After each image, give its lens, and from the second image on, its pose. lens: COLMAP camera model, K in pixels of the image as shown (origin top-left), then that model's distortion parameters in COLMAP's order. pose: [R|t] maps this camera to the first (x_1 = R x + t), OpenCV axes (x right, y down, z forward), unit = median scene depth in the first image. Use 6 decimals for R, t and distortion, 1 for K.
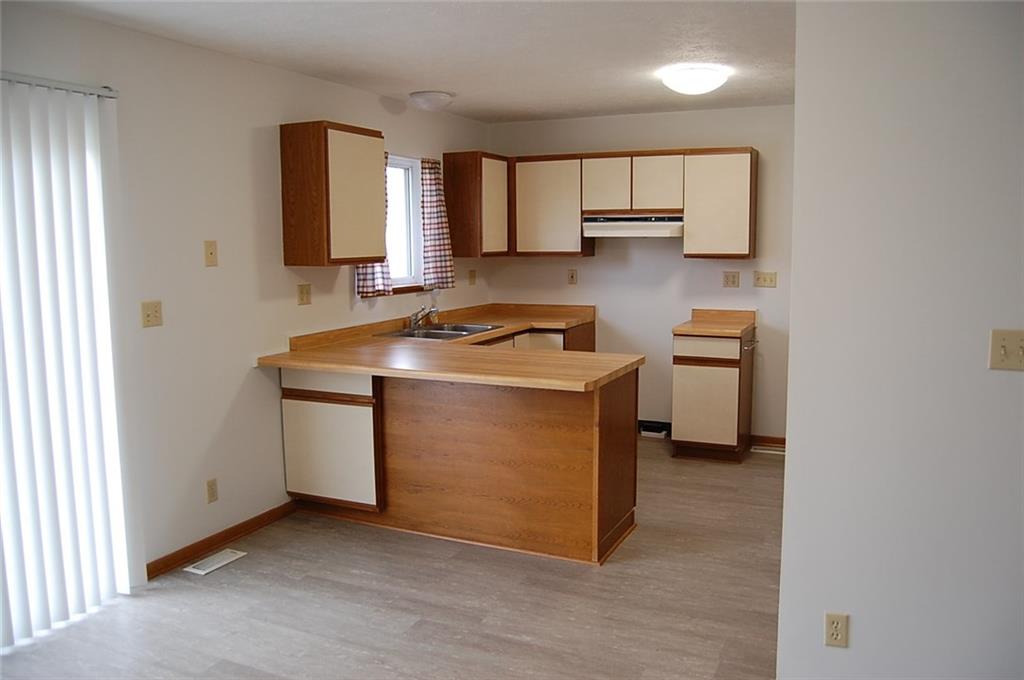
lens RADIAL K [[823.5, 0, 528.9], [0, 823.5, 359.9], [0, 0, 1]] dist [-0.075433, 0.034940]
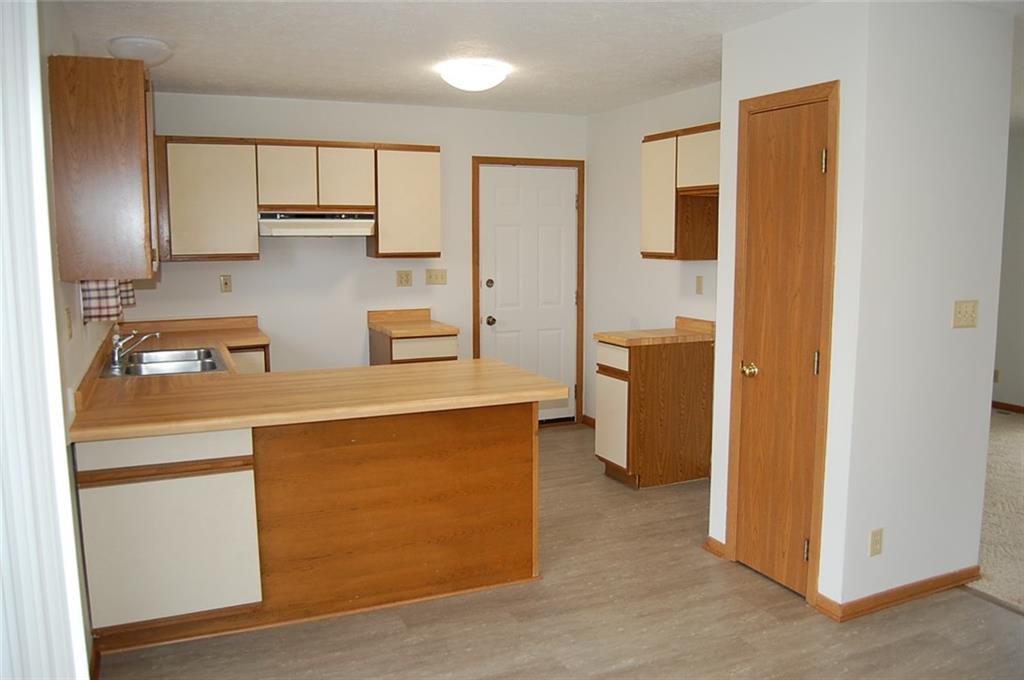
lens RADIAL K [[823.5, 0, 514.8], [0, 823.5, 338.2], [0, 0, 1]] dist [-0.075433, 0.034940]
pose [[0.655495, -0.091486, 0.749638, -0.431125], [0.108121, 0.993778, 0.026738, -0.039571], [-0.747420, 0.063525, 0.661308, 0.257472]]
